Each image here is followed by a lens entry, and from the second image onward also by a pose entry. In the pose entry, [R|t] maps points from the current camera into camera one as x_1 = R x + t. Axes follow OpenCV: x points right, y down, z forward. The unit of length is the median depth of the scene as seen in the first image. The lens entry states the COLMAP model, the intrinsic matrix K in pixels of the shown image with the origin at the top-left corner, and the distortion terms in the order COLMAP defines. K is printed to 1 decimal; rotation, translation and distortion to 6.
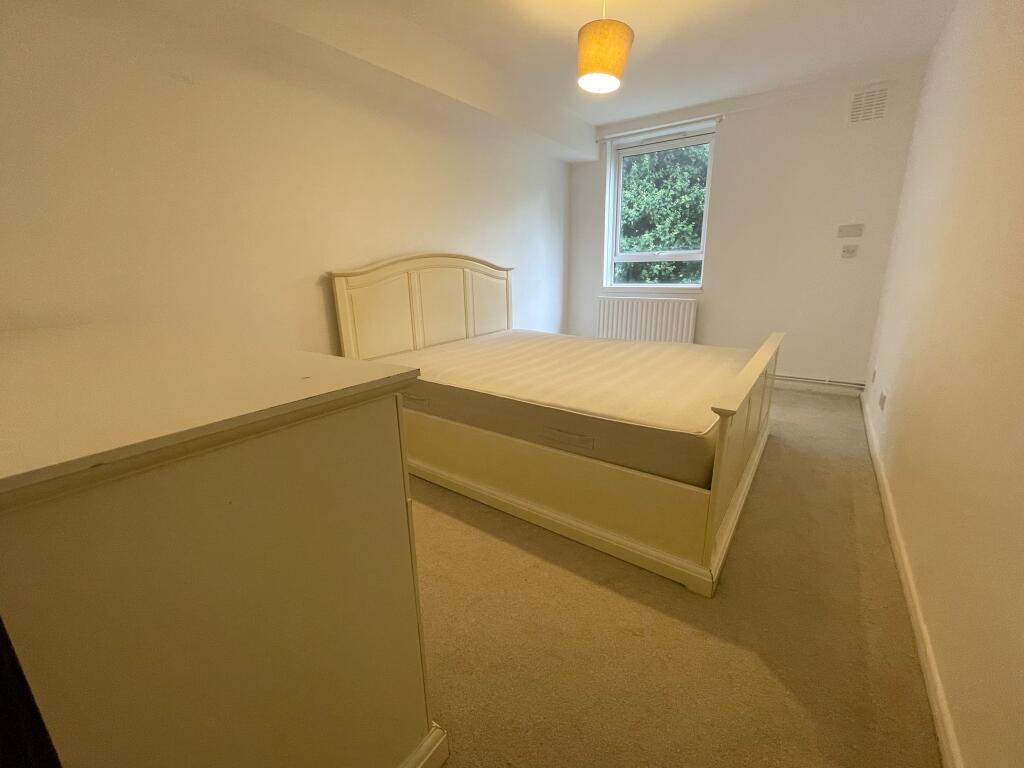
lens RADIAL K [[427.6, 0, 512.0], [0, 427.6, 384.0], [0, 0, 1]] dist [0.000963, 0.000075]
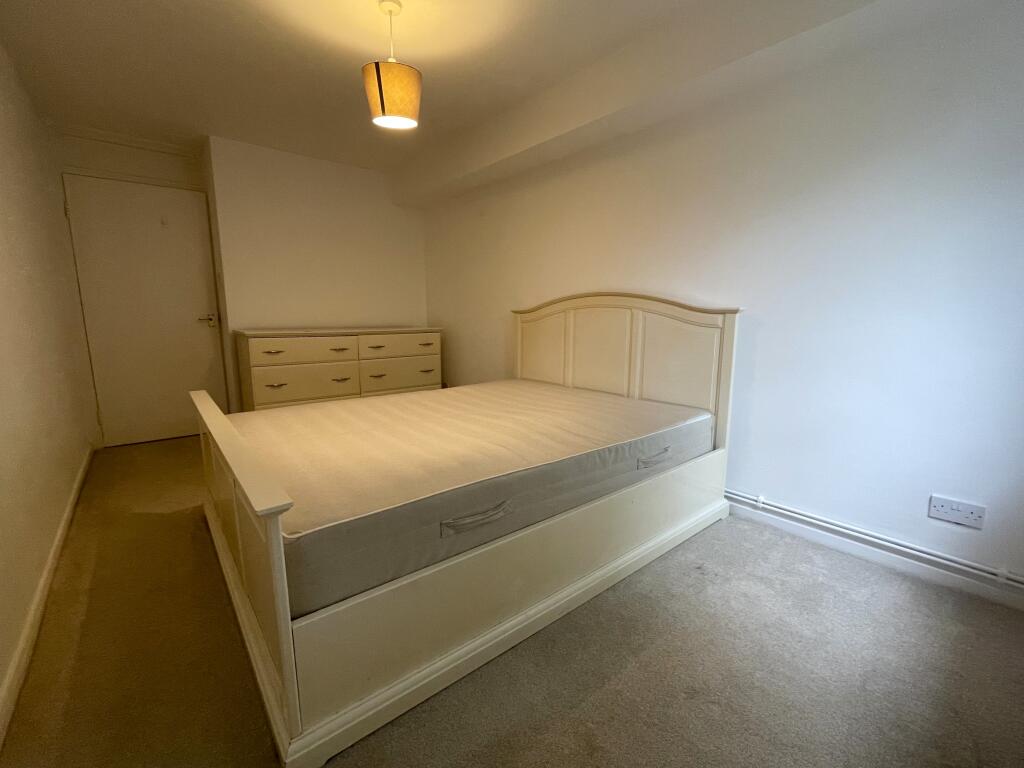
lens RADIAL K [[427.6, 0, 512.0], [0, 427.6, 384.0], [0, 0, 1]] dist [0.000963, 0.000075]
pose [[-0.246589, 0.176380, -0.952934, 0.712020], [-0.258993, 0.935541, 0.240180, -0.272312], [0.933872, 0.306029, -0.185013, 0.978685]]
